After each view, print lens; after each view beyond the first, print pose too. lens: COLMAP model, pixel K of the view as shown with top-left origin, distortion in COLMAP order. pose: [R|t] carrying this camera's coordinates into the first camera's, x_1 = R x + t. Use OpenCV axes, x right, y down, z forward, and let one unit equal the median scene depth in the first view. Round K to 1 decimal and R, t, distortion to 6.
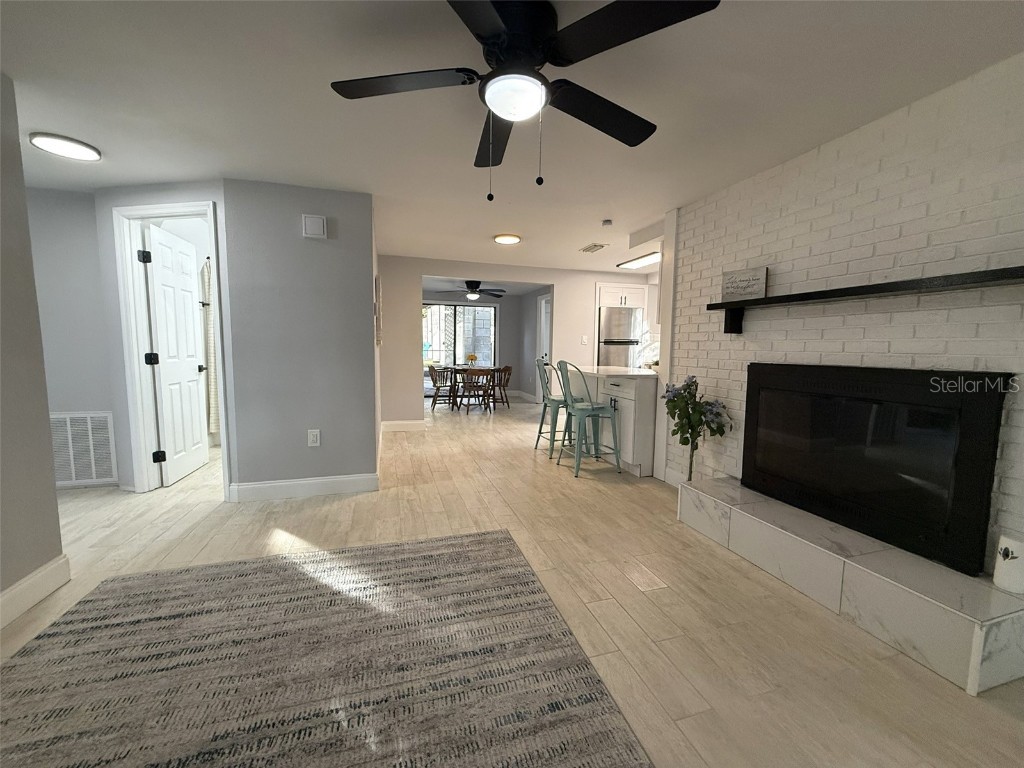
lens RADIAL K [[408.2, 0, 510.5], [0, 408.2, 383.6], [0, 0, 1]] dist [-0.000031, 0.000158]
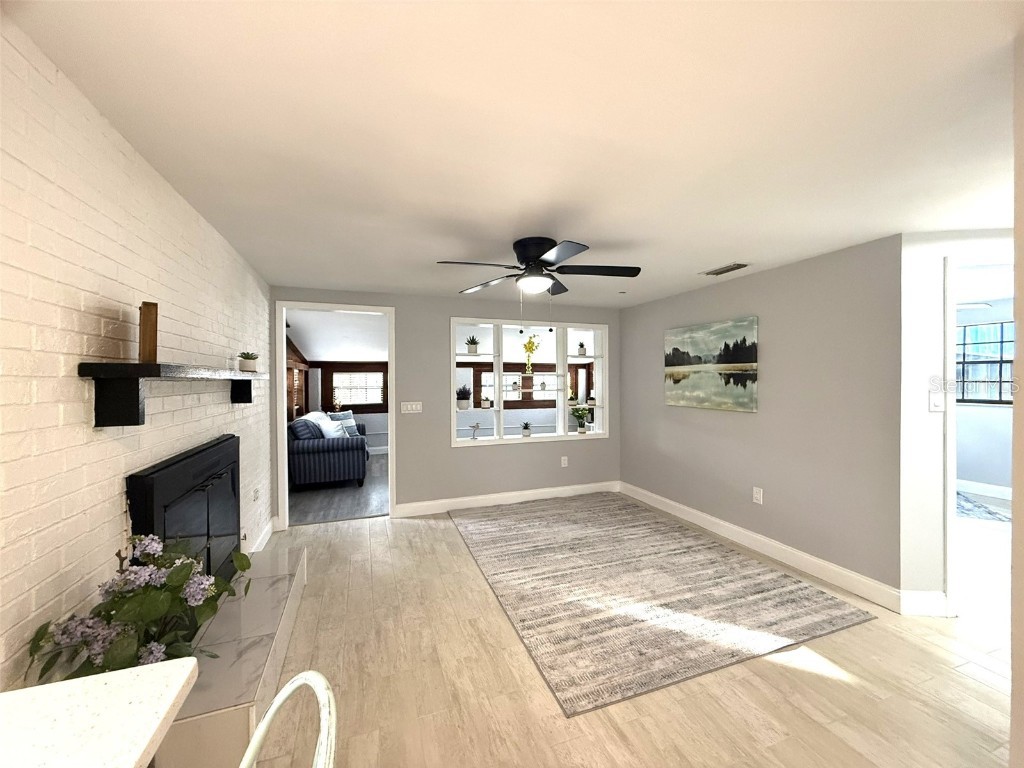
lens RADIAL K [[408.2, 0, 510.5], [0, 408.2, 383.6], [0, 0, 1]] dist [-0.000031, 0.000158]
pose [[-0.998591, -0.005864, -0.052740, 0.112141], [-0.011155, 0.994865, 0.100593, -0.226508], [0.051879, 0.101040, -0.993529, 1.495248]]
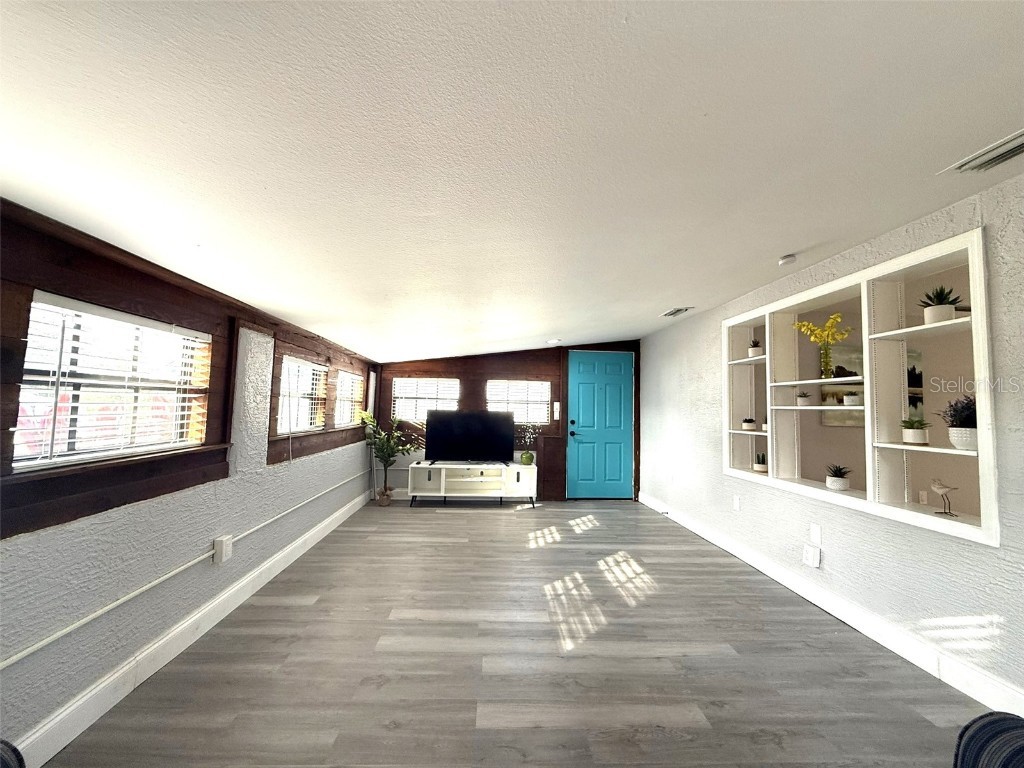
lens RADIAL K [[408.2, 0, 510.5], [0, 408.2, 383.6], [0, 0, 1]] dist [-0.000031, 0.000158]
pose [[-0.214861, -0.078928, -0.973450, 1.085639], [-0.120081, 0.991301, -0.053871, 0.066418], [0.969234, 0.105318, -0.222470, -0.771194]]
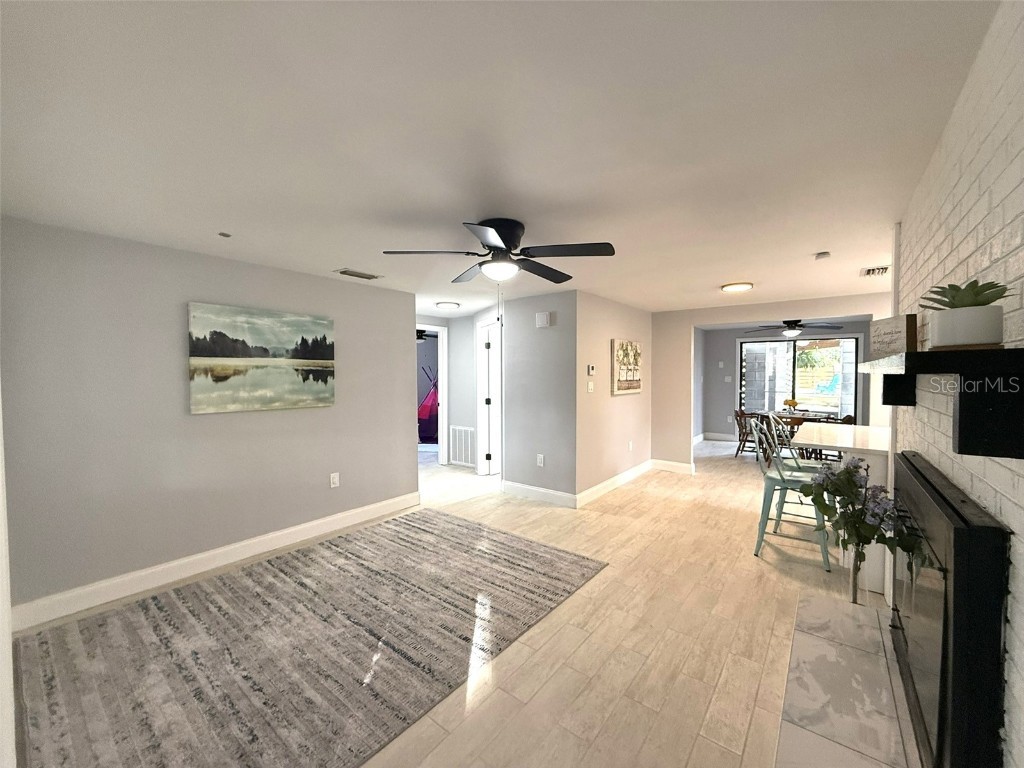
lens RADIAL K [[408.2, 0, 510.5], [0, 408.2, 383.6], [0, 0, 1]] dist [-0.000031, 0.000158]
pose [[0.572066, 0.007847, -0.820170, 0.737339], [-0.066467, 0.997109, -0.036820, -0.090066], [0.817510, 0.075578, 0.570933, 0.059512]]
